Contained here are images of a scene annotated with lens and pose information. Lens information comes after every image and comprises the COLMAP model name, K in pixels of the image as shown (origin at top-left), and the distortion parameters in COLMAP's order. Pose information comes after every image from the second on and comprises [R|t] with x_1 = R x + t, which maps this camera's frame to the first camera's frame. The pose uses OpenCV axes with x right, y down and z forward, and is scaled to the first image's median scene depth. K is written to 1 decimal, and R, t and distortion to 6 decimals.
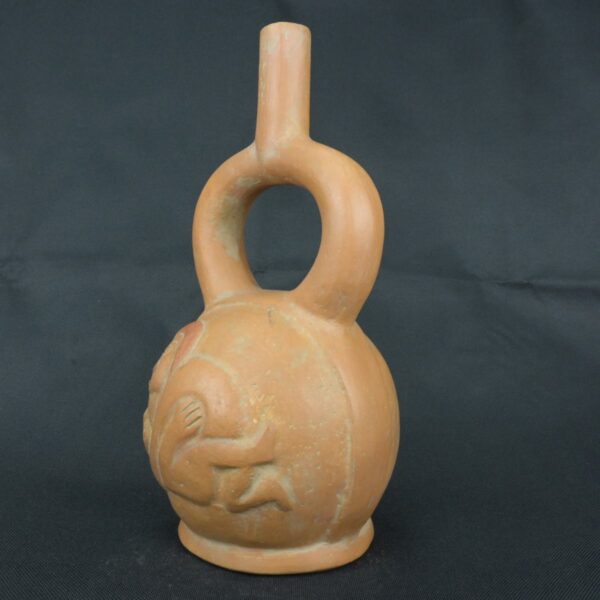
lens RADIAL K [[607.5, 0, 300.2], [0, 607.5, 303.1], [0, 0, 1]] dist [0.023314, 0.000000]
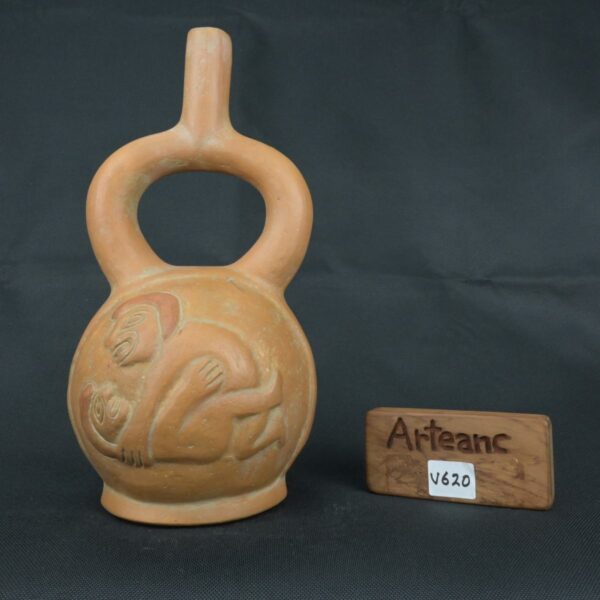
lens RADIAL K [[607.5, 0, 297.5], [0, 607.5, 301.4], [0, 0, 1]] dist [0.023314, 0.000000]
pose [[0.674295, -0.006352, 0.738435, -0.868947], [0.054386, 0.997675, -0.041079, 0.113312], [-0.736457, 0.067860, 0.673073, 0.177478]]
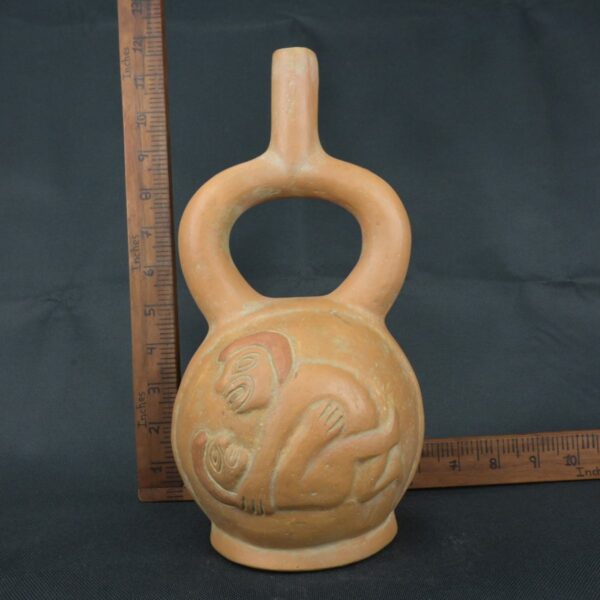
lens RADIAL K [[607.5, 0, 299.2], [0, 607.5, 300.8], [0, 0, 1]] dist [0.023314, 0.000000]
pose [[0.693739, -0.061457, 0.717599, -0.946579], [0.102228, 0.994667, -0.013644, -0.000461], [-0.712934, 0.082824, 0.696323, 0.324029]]
